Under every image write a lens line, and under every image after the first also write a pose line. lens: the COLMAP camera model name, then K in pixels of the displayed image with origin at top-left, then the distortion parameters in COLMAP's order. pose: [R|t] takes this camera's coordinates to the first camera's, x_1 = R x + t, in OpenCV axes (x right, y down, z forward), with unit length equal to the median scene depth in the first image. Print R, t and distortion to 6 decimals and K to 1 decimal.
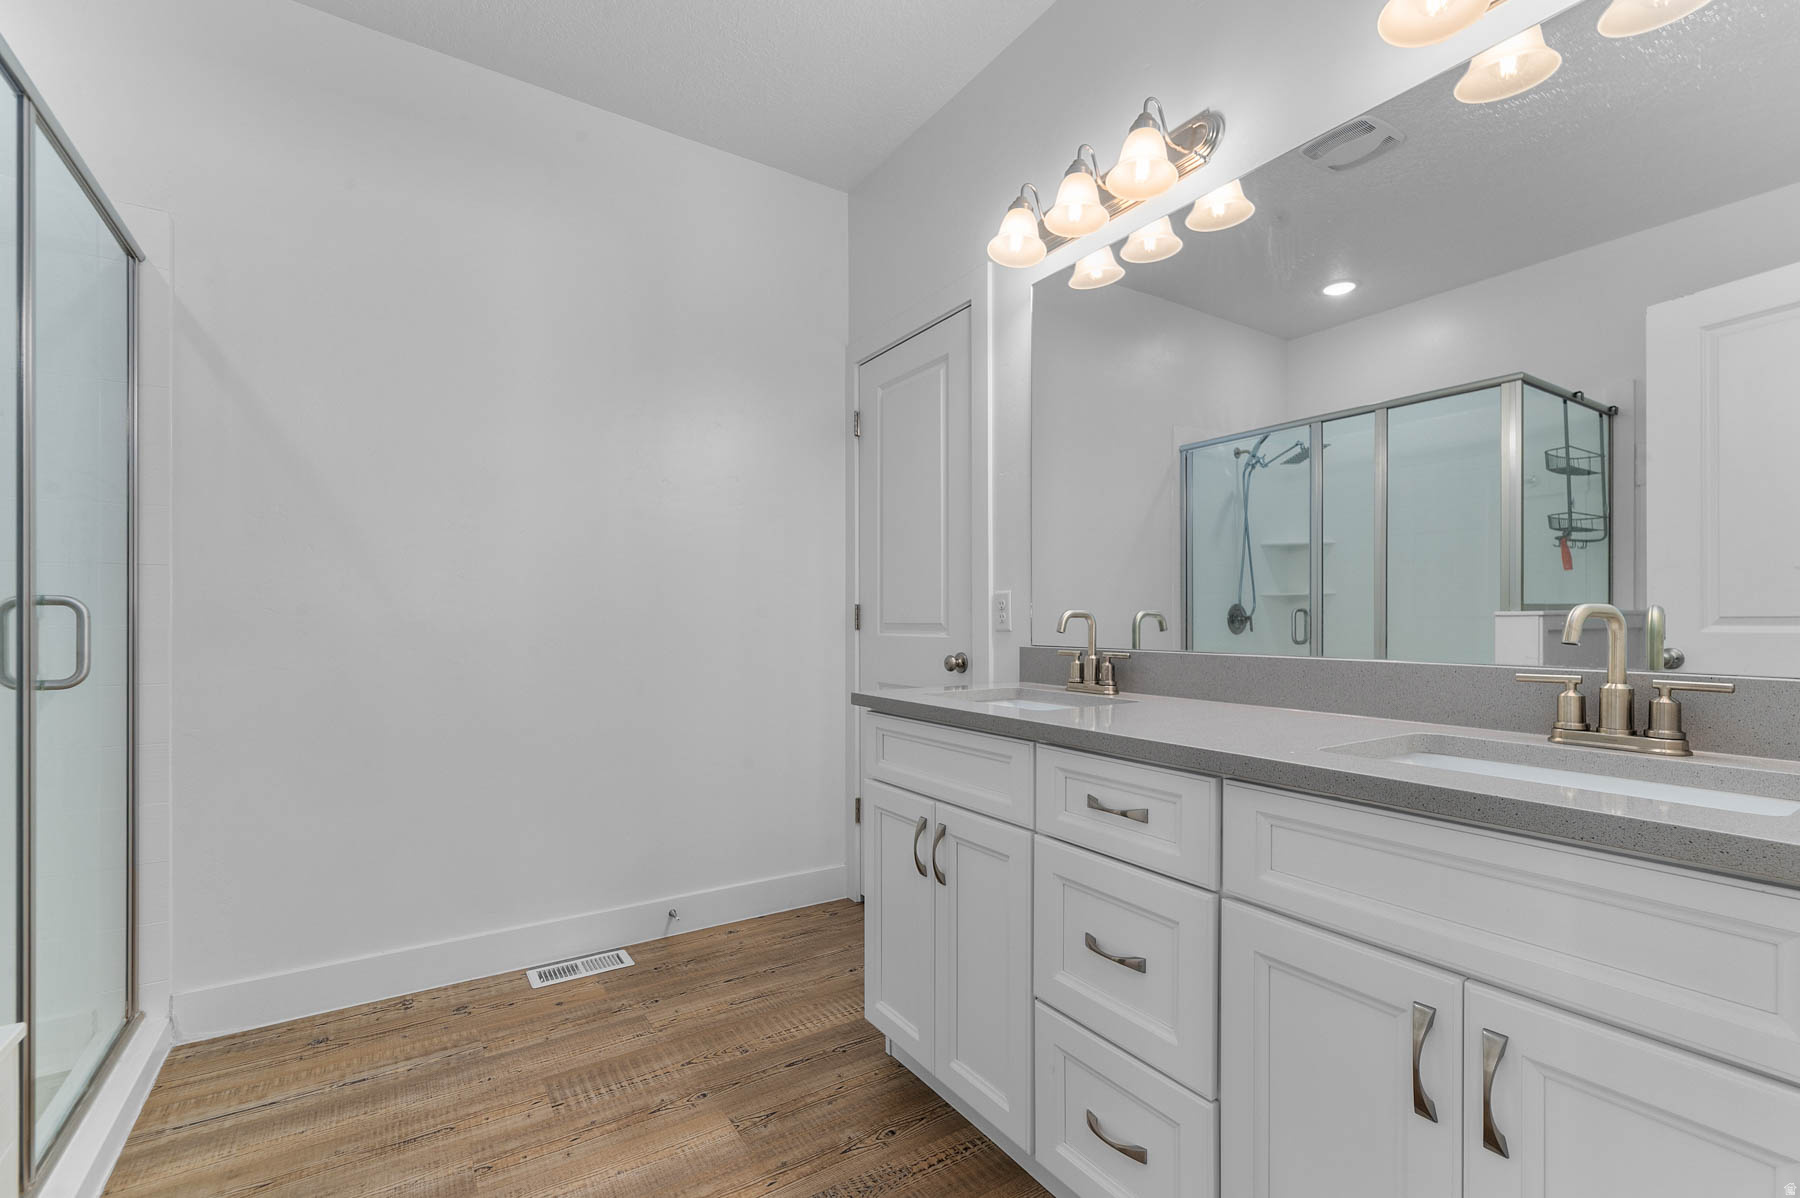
lens RADIAL K [[783.7, 0, 906.0], [0, 783.7, 612.7], [0, 0, 1]] dist [0.000519, 0.000190]
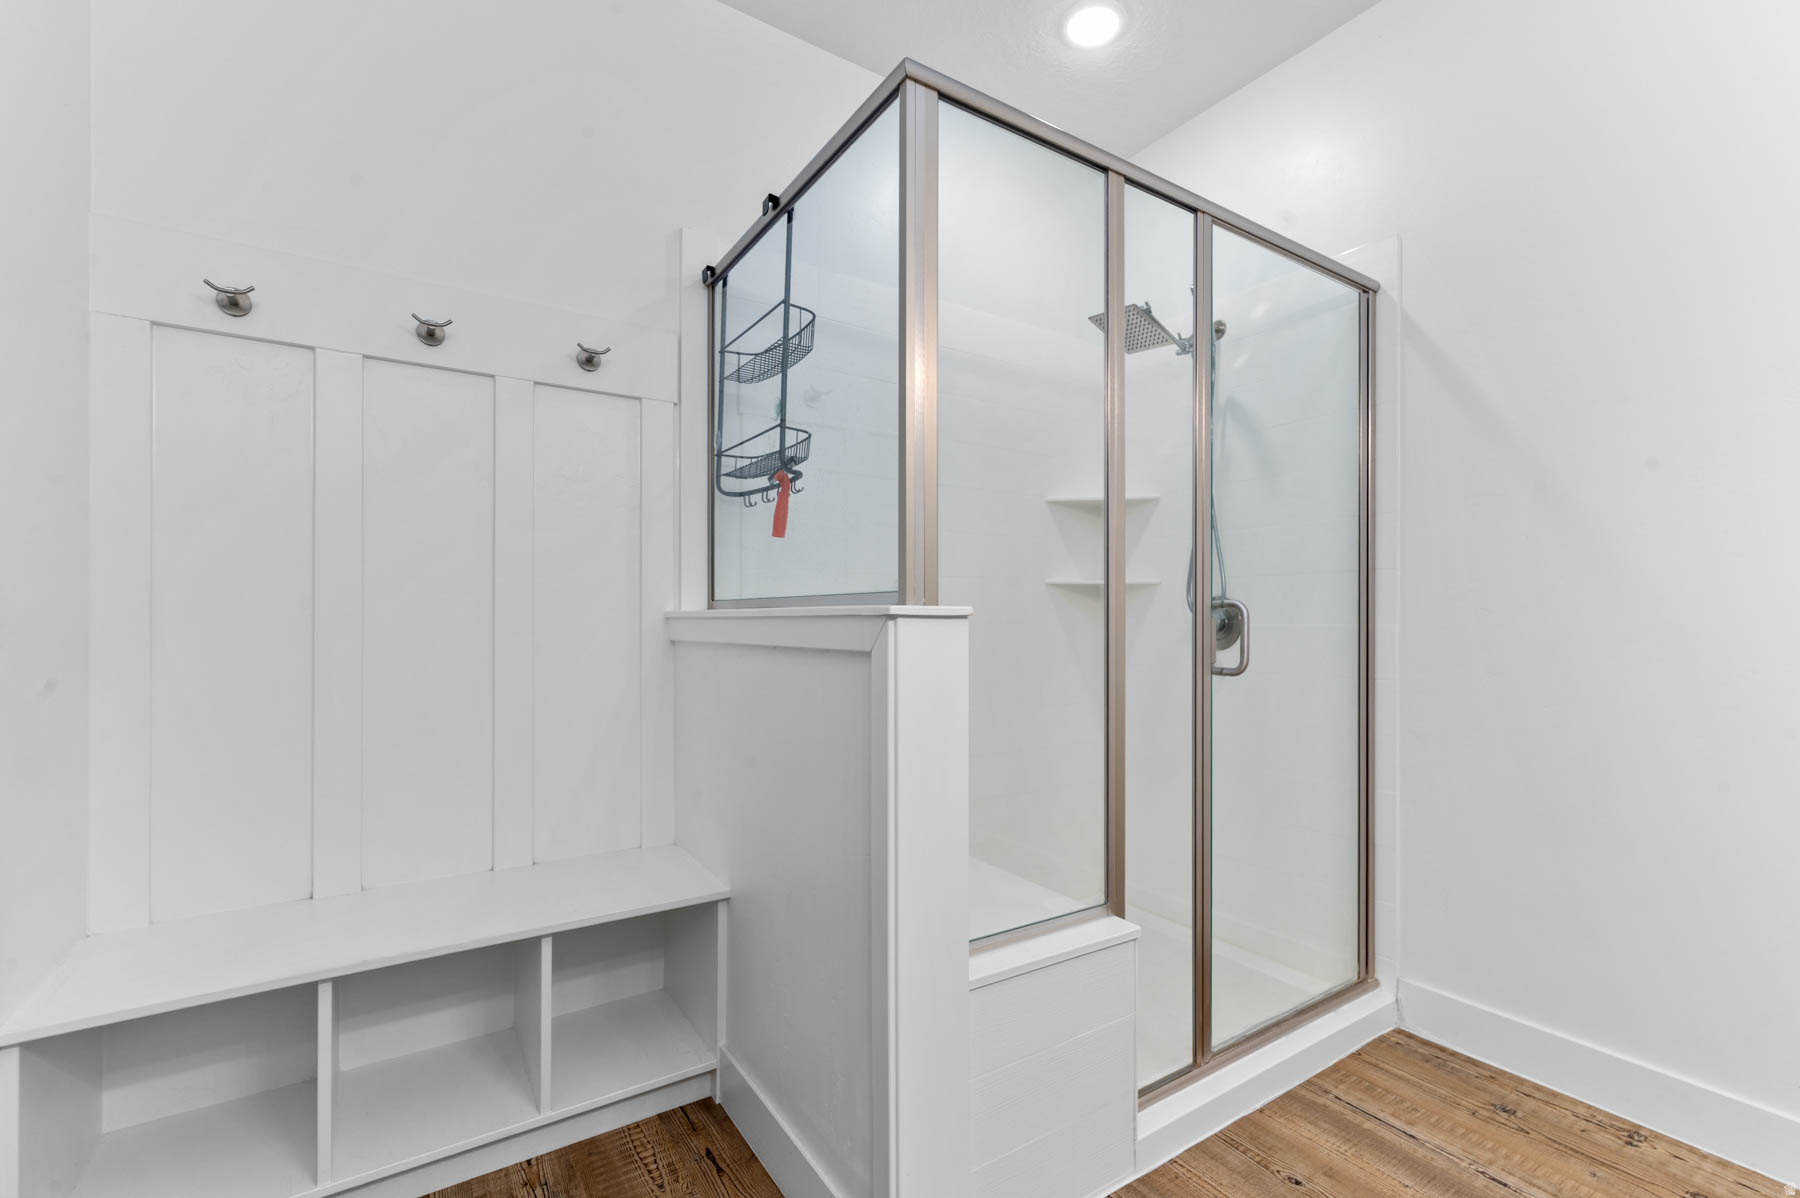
lens RADIAL K [[783.7, 0, 910.0], [0, 783.7, 605.2], [0, 0, 1]] dist [0.000519, 0.000190]
pose [[0.021490, -0.015873, -0.999643, 0.113412], [0.007788, 0.999846, -0.015709, 0.001053], [0.999739, -0.007448, 0.021610, 0.347569]]
